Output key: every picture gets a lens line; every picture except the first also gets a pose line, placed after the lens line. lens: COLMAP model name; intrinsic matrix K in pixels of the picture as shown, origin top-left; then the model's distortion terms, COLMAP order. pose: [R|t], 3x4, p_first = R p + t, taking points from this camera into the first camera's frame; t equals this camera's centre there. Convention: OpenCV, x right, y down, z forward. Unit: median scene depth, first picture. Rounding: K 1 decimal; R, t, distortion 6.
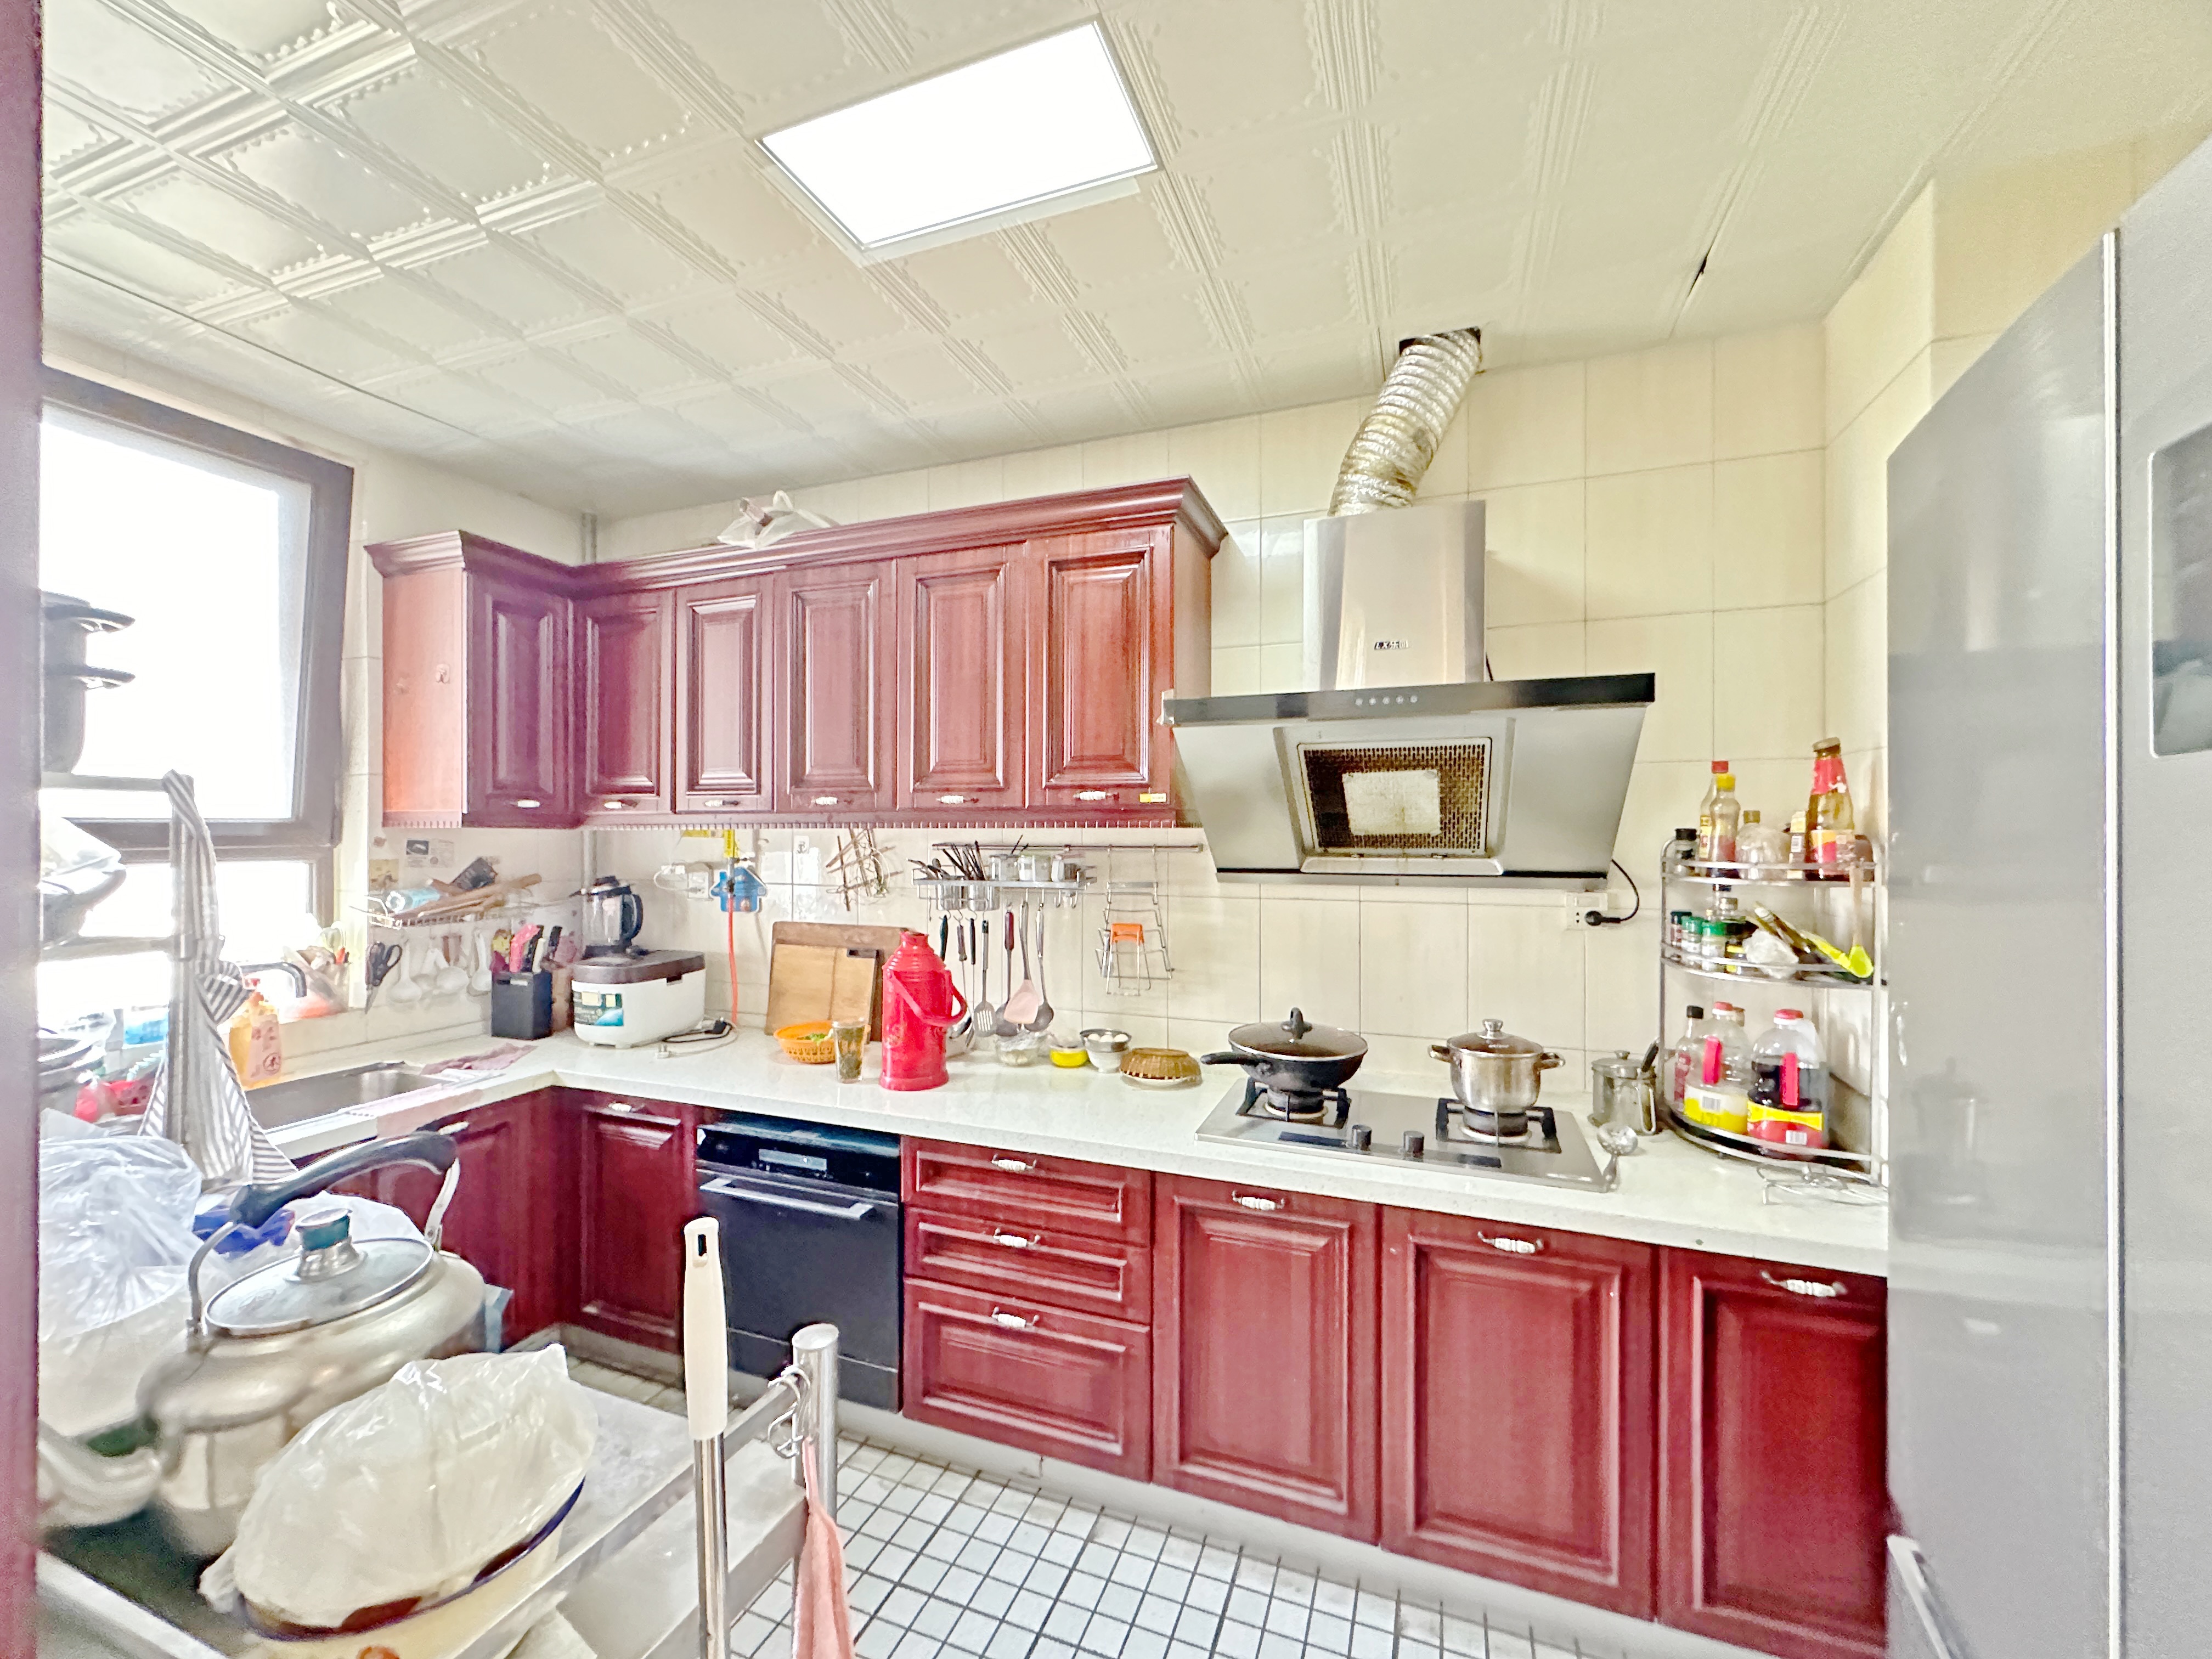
lens RADIAL K [[875.2, 0, 1114.2], [0, 875.2, 832.6], [0, 0, 1]] dist [0.000404, 0.000063]
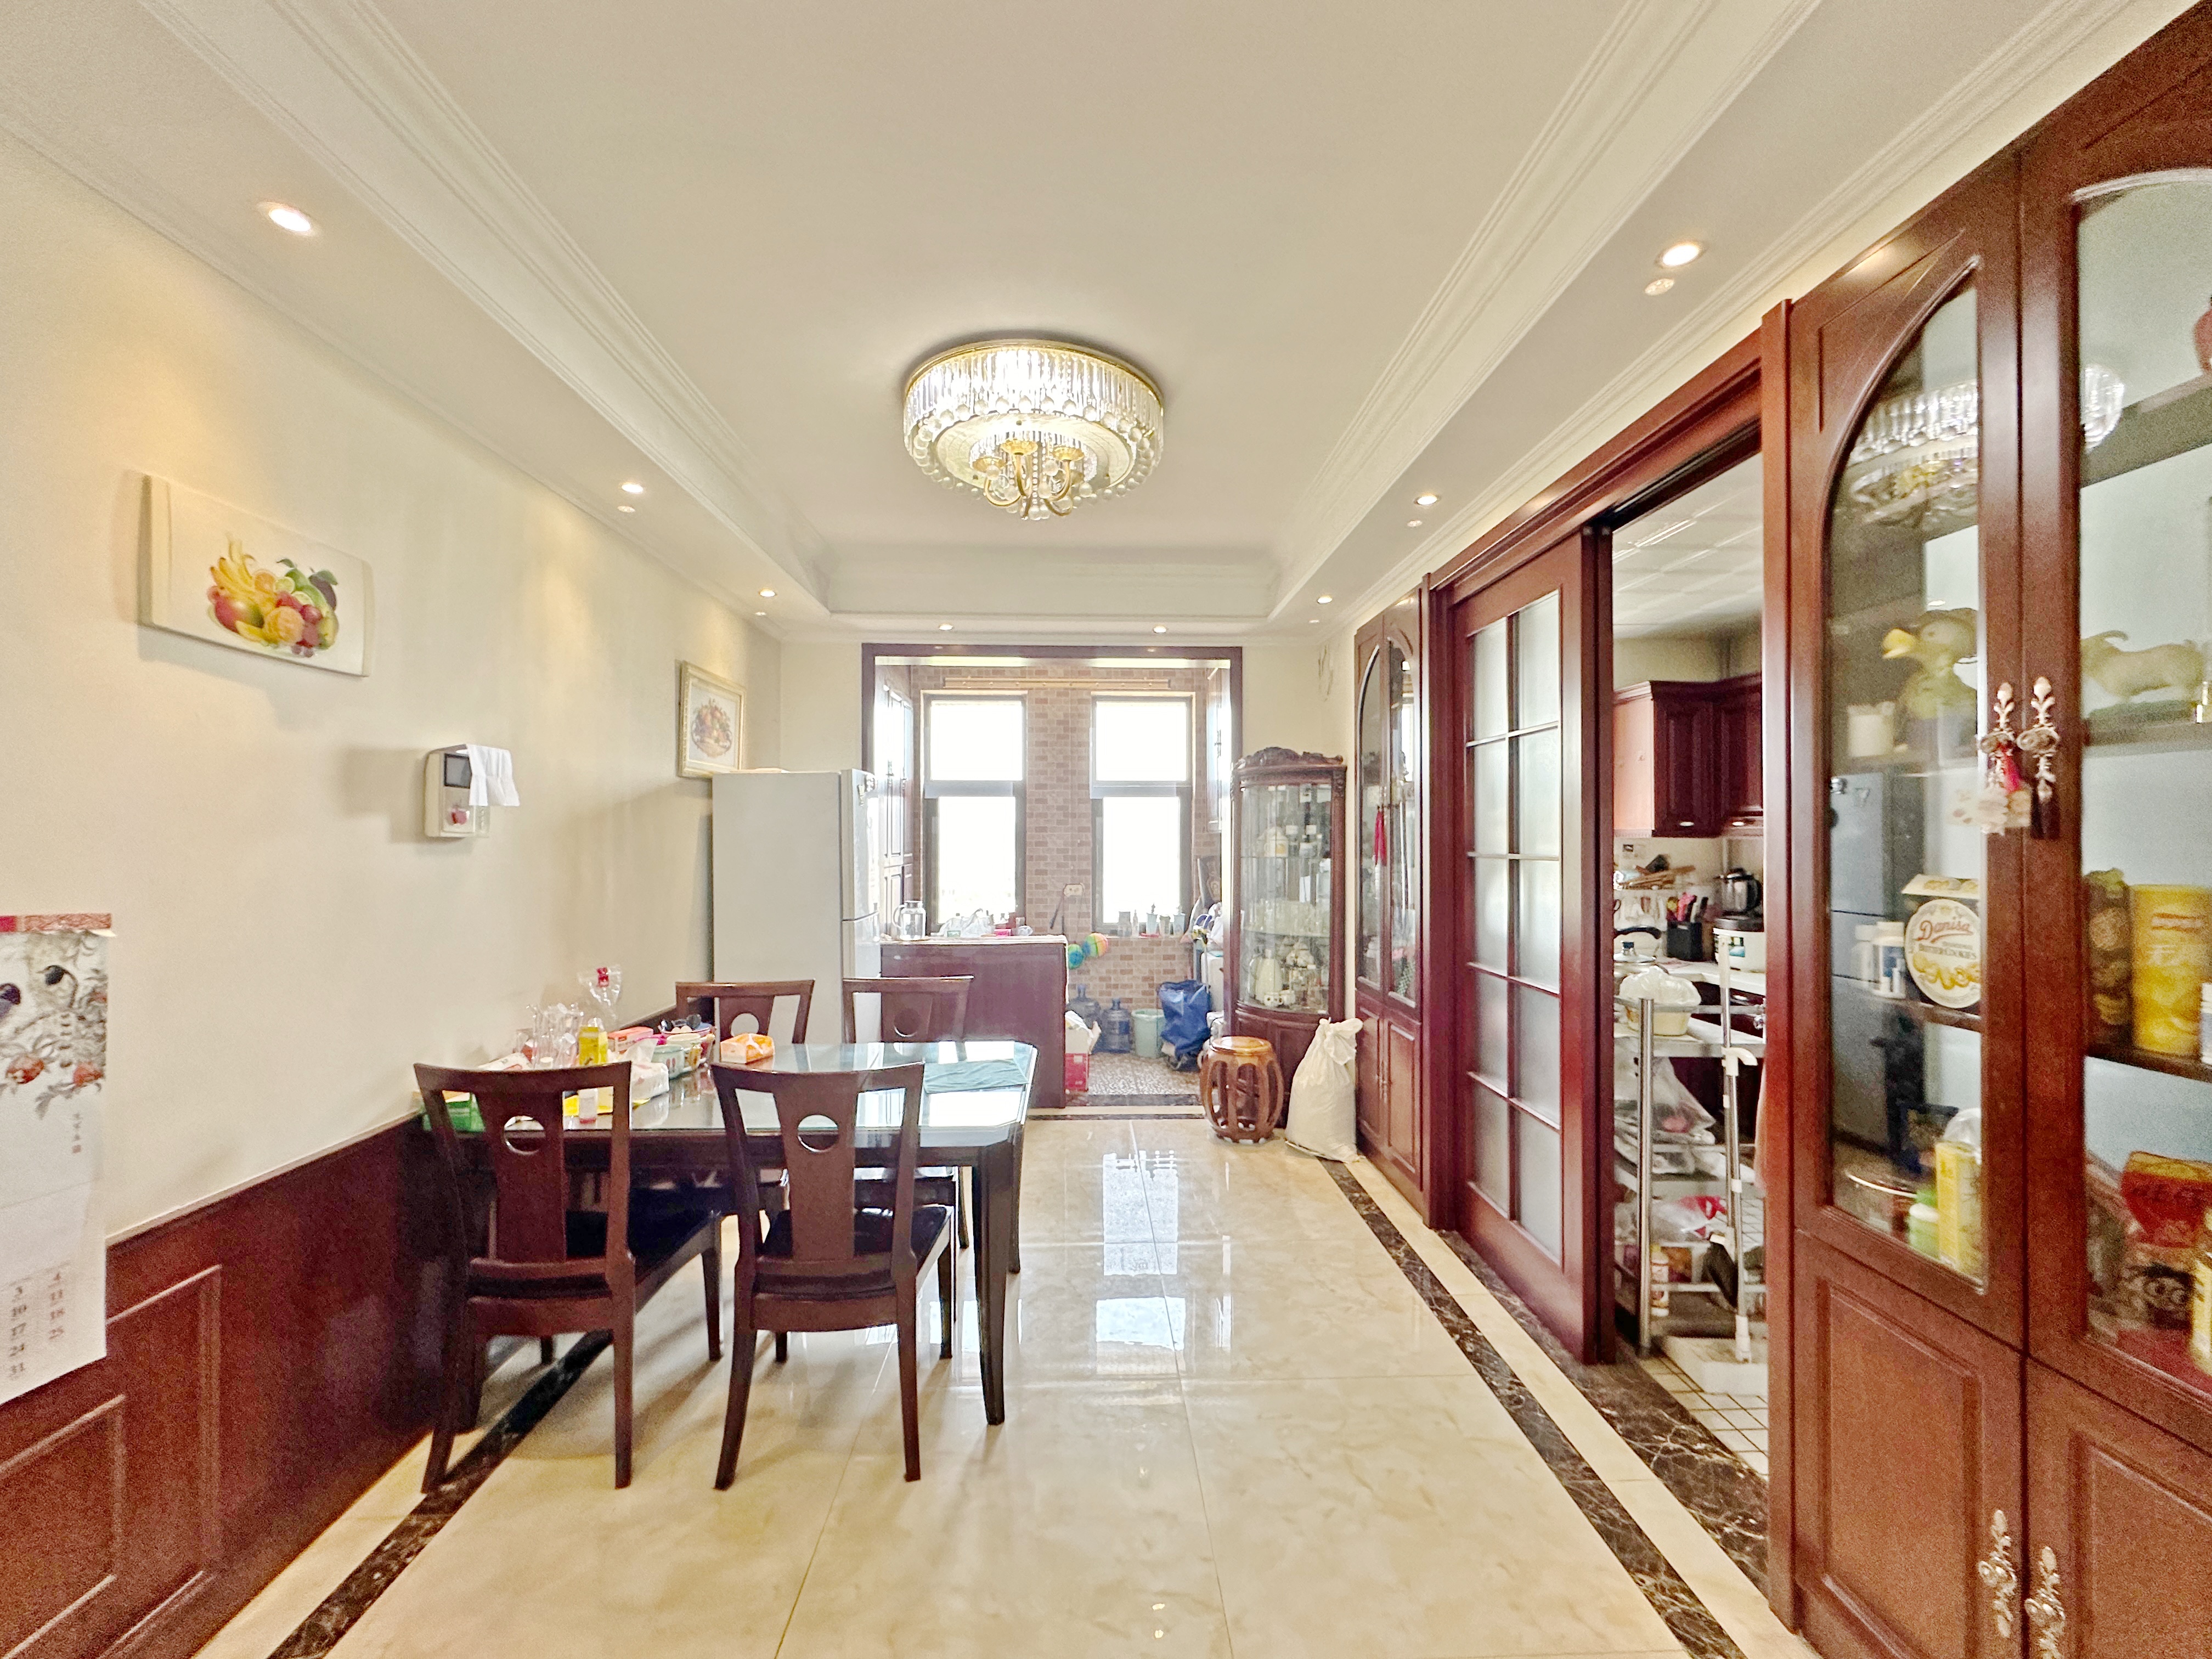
lens RADIAL K [[875.2, 0, 1111.8], [0, 875.2, 837.2], [0, 0, 1]] dist [0.000404, 0.000063]
pose [[0.387945, -0.006691, -0.921658, 0.473195], [0.003048, 0.999977, -0.005977, 0.001211], [0.921677, -0.000490, 0.387957, -0.702938]]
